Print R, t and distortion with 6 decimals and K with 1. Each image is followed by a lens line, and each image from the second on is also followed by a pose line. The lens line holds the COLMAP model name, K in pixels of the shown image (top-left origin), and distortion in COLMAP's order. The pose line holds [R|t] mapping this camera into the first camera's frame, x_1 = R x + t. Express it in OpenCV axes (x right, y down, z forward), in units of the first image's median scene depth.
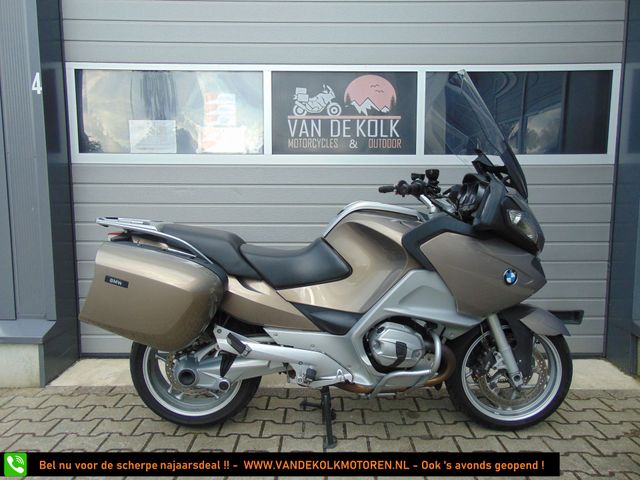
lens RADIAL K [[478.7, 0, 318.2], [0, 478.7, 241.6], [0, 0, 1]] dist [-0.010024, 0.046045]
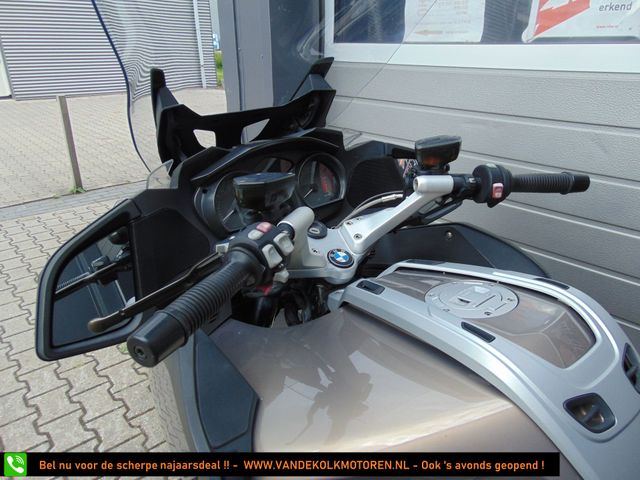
lens RADIAL K [[478.7, 0, 319.0], [0, 478.7, 237.8], [0, 0, 1]] dist [-0.010024, 0.046045]
pose [[0.653402, 0.285893, -0.700950, -0.019338], [-0.074504, 0.945735, 0.316282, -0.142569], [0.753336, -0.154436, 0.639246, 0.564749]]
